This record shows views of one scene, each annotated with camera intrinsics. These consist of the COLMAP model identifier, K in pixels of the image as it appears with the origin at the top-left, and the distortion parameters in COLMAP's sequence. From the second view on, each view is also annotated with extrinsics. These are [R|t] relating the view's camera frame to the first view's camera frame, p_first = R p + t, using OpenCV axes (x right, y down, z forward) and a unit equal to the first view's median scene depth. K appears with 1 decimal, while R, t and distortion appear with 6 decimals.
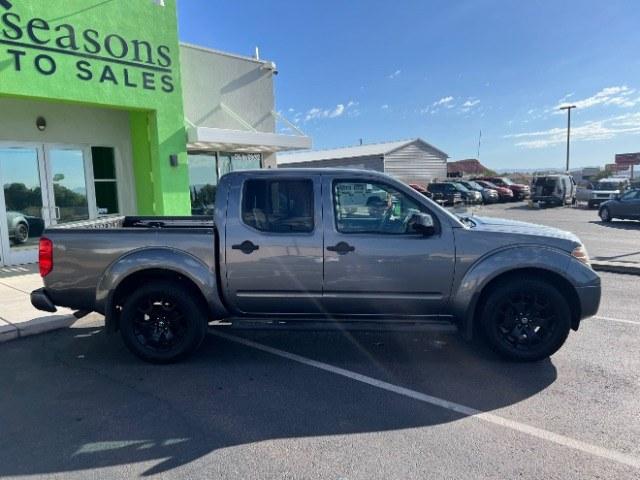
lens RADIAL K [[485.1, 0, 320.4], [0, 485.1, 240.2], [0, 0, 1]] dist [0.047092, -0.043361]
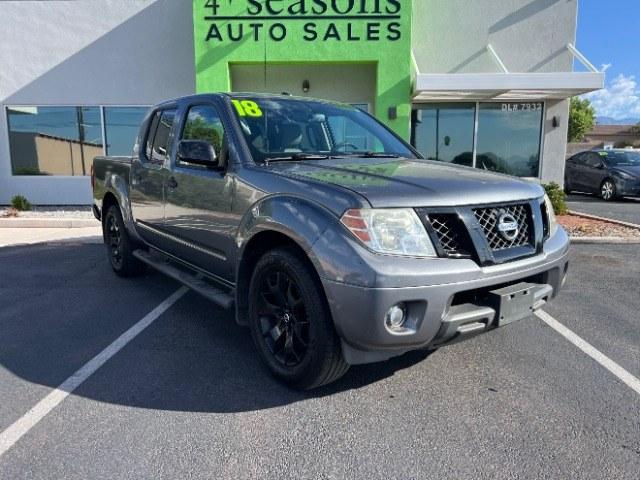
lens RADIAL K [[485.1, 0, 315.1], [0, 485.1, 242.1], [0, 0, 1]] dist [0.047092, -0.043361]
pose [[0.651138, 0.156908, -0.742563, 0.406652], [-0.102001, 0.987611, 0.119246, -0.009677], [0.752074, -0.001903, 0.659076, 0.272897]]
